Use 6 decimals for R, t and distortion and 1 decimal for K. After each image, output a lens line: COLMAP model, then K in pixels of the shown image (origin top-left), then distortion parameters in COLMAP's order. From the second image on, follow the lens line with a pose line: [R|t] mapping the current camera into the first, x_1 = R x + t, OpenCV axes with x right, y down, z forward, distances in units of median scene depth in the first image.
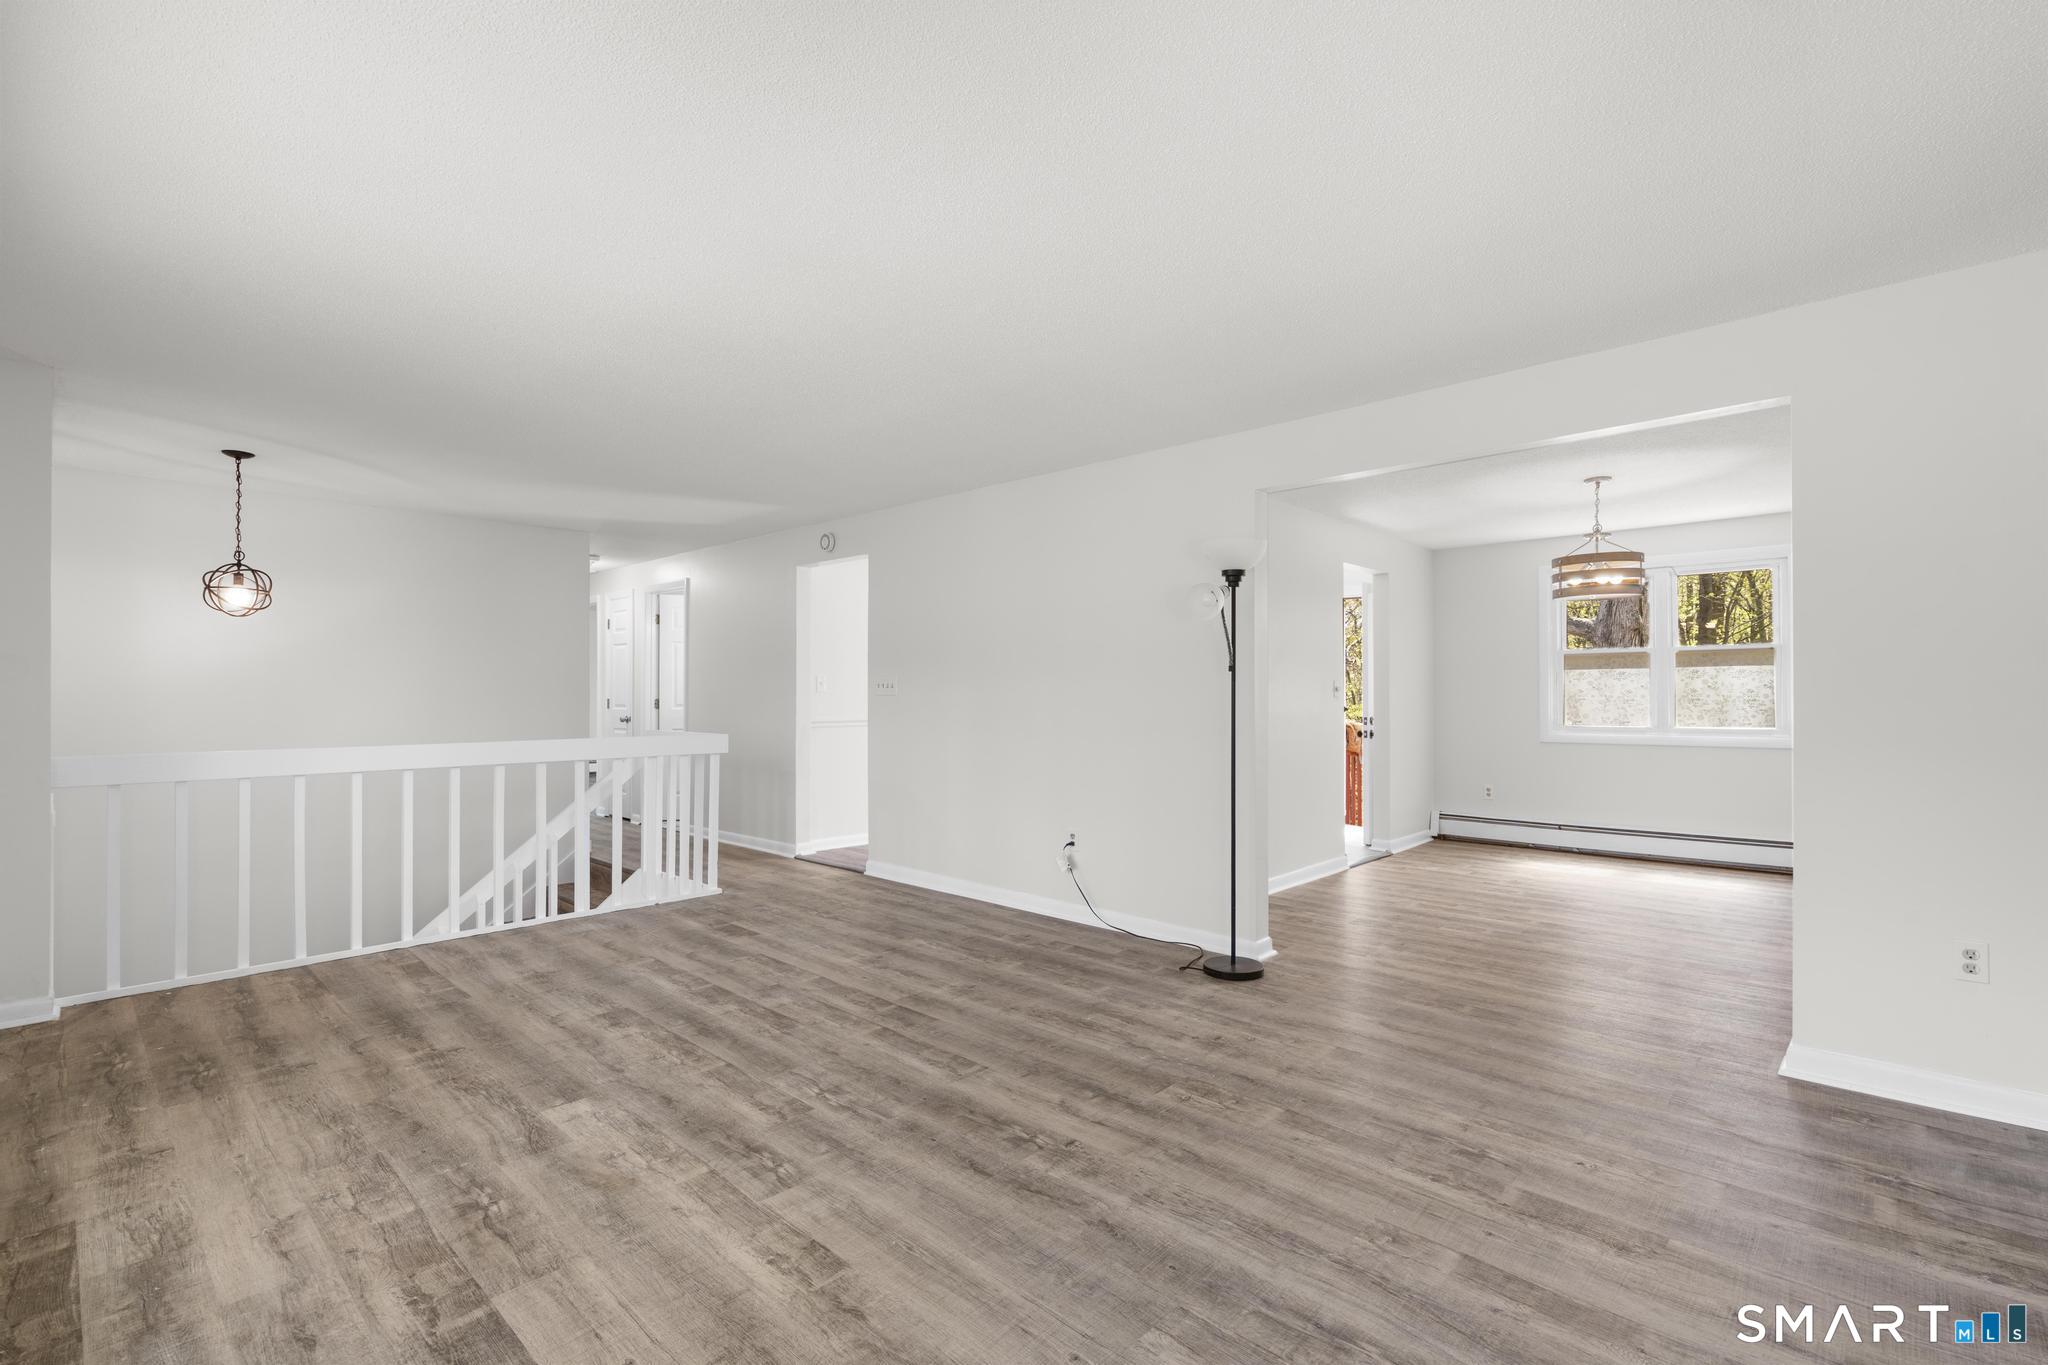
lens RADIAL K [[919.0, 0, 1022.1], [0, 919.0, 695.5], [0, 0, 1]] dist [-0.005867, 0.002662]
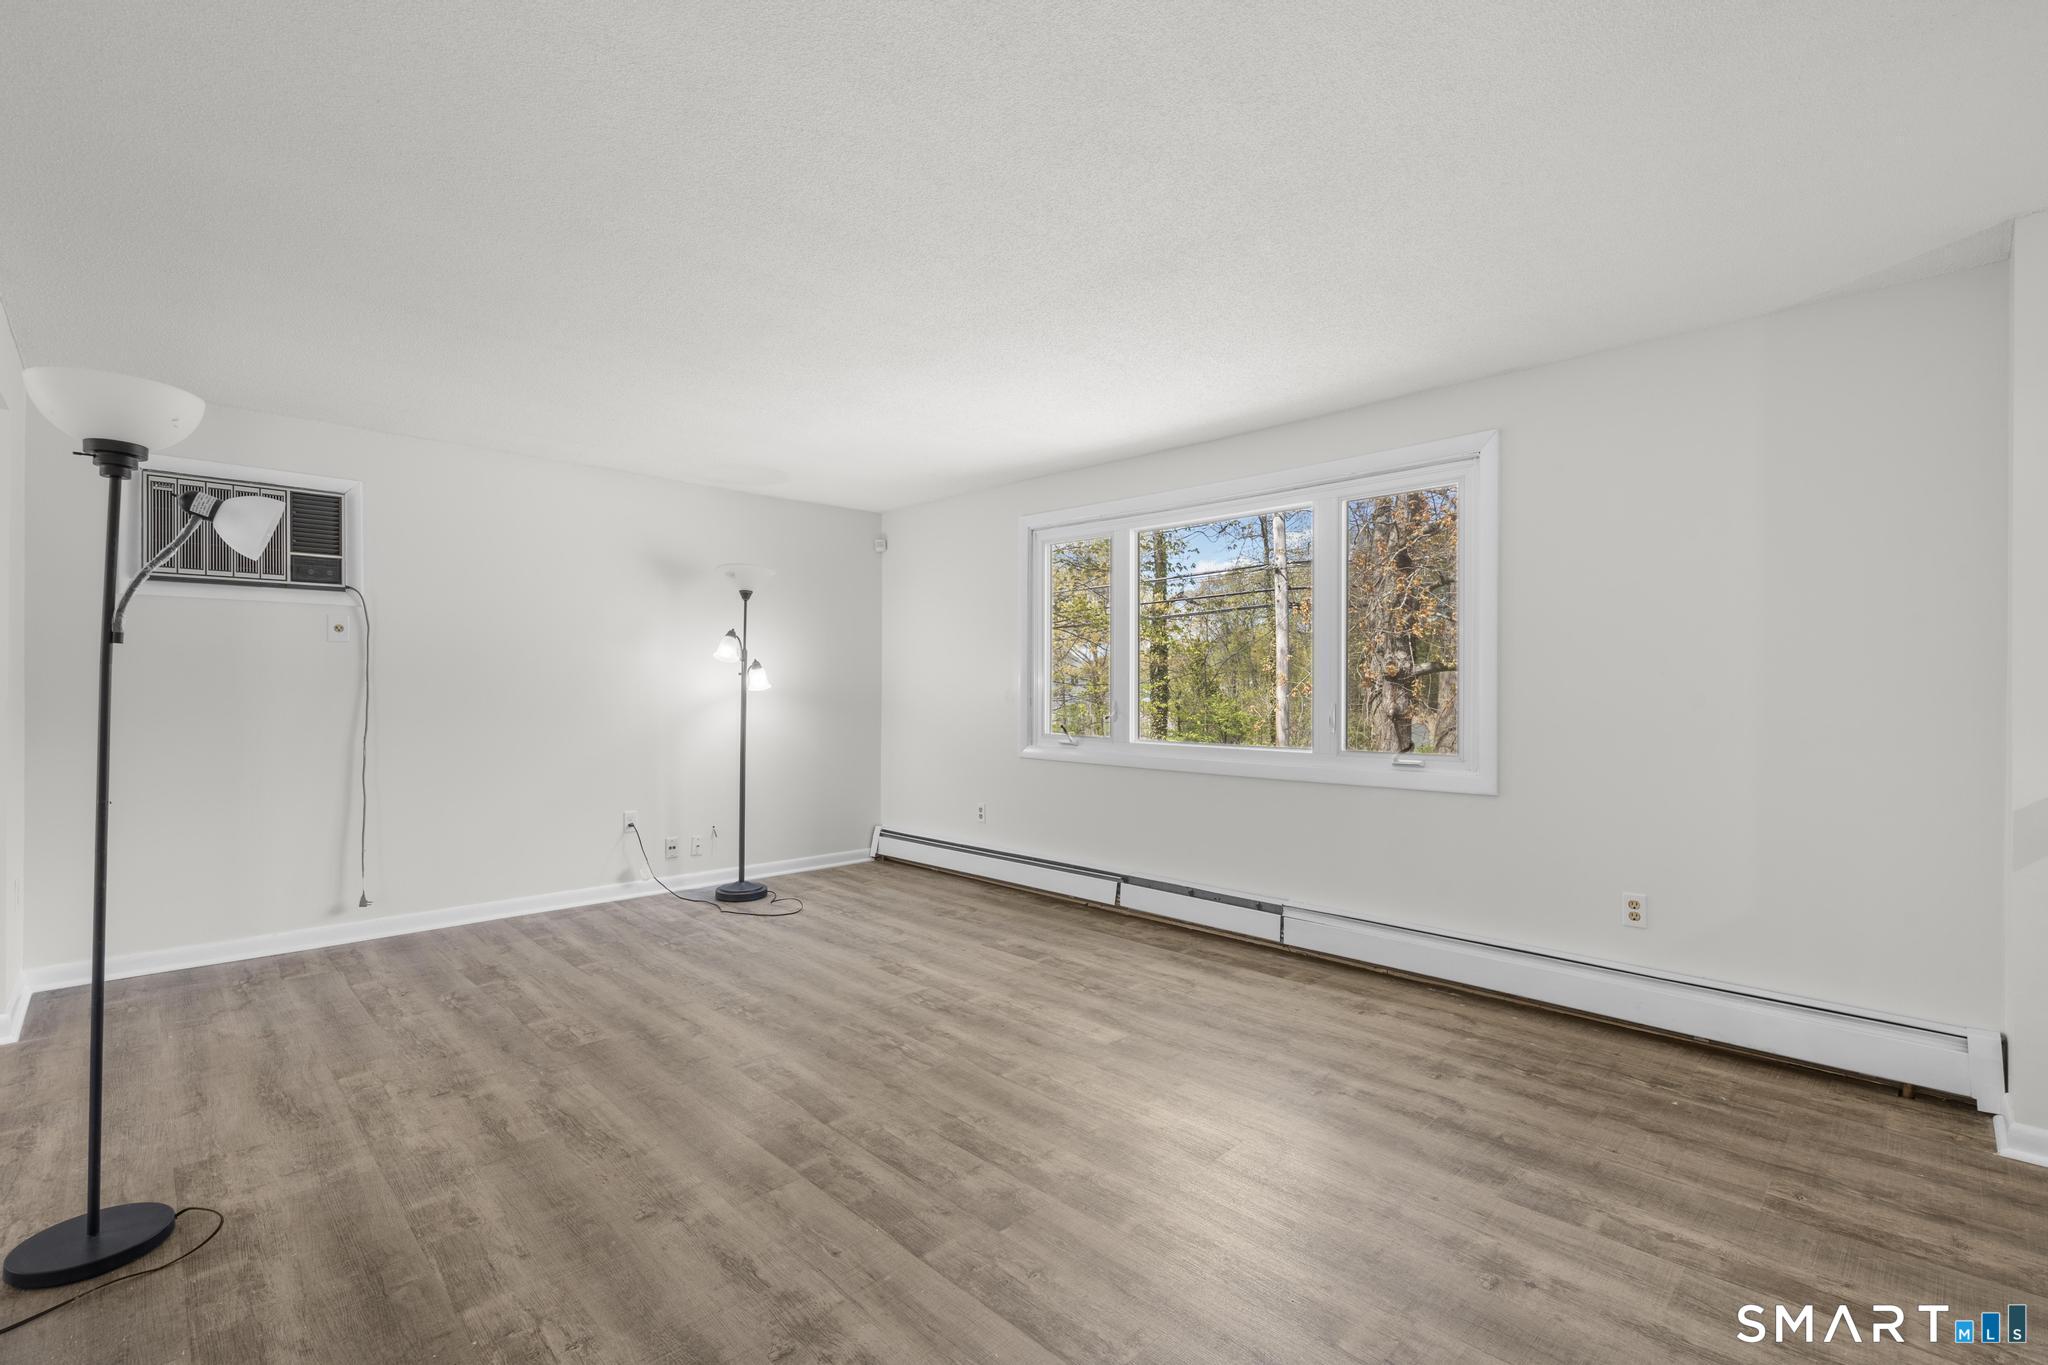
lens RADIAL K [[919.0, 0, 1022.4], [0, 919.0, 677.1], [0, 0, 1]] dist [-0.005867, 0.002662]
pose [[-0.999071, 0.000691, 0.043088, -0.420694], [0.000203, 0.999936, -0.011330, -0.002266], [-0.043093, -0.011311, -0.999007, 2.134024]]
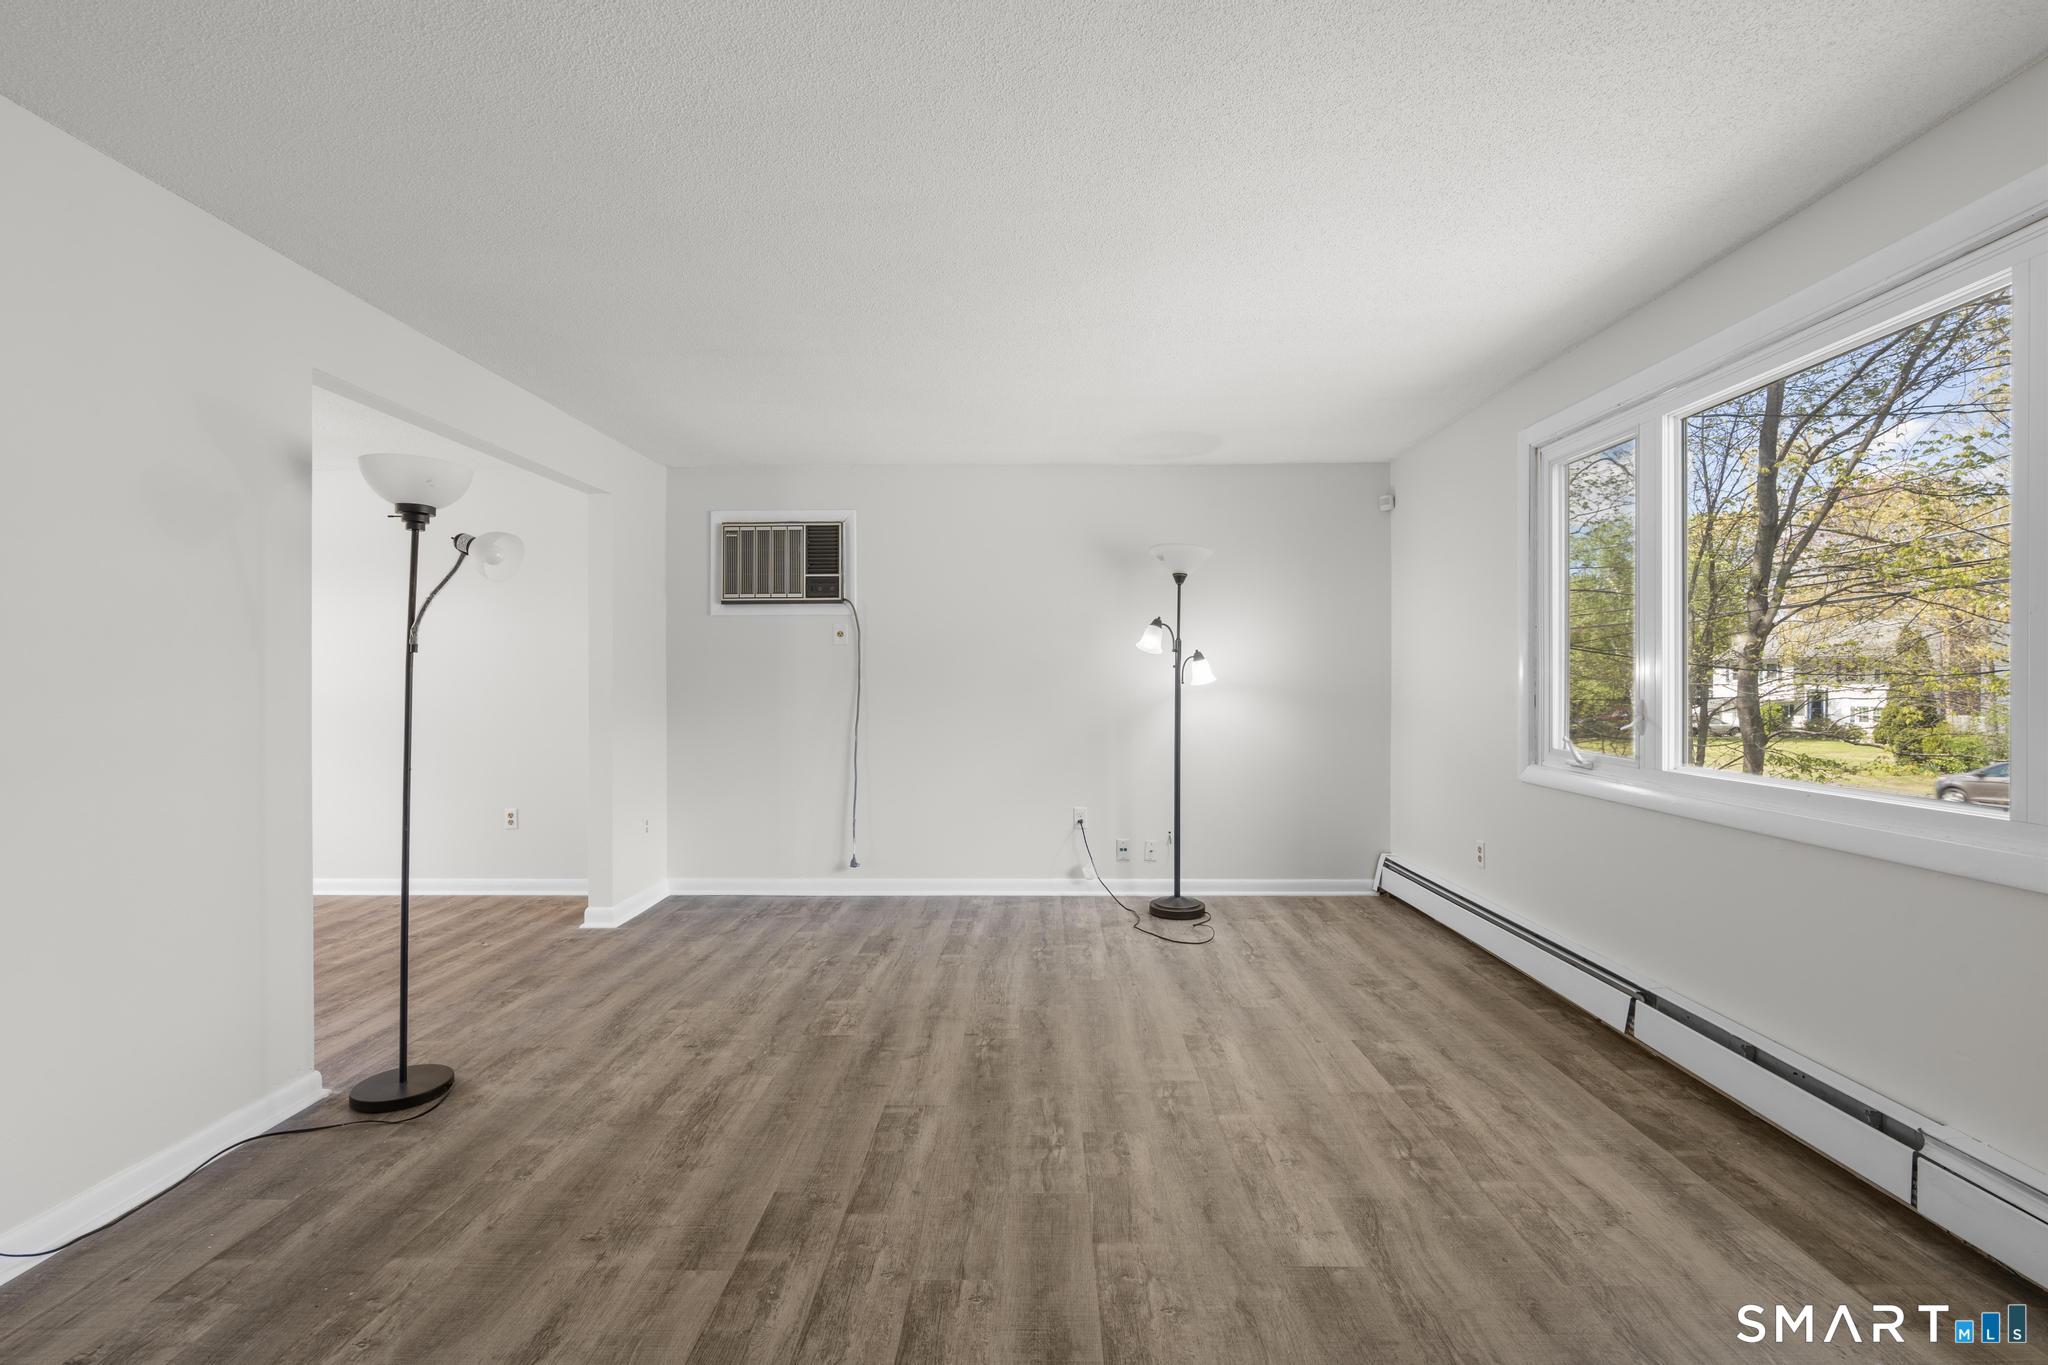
lens RADIAL K [[919.0, 0, 1022.5], [0, 919.0, 678.7], [0, 0, 1]] dist [-0.005867, 0.002662]
pose [[-0.670718, 0.006301, 0.741686, -0.846322], [0.004787, 0.999980, -0.004166, -0.001843], [-0.741697, 0.000756, -0.670734, 1.613976]]
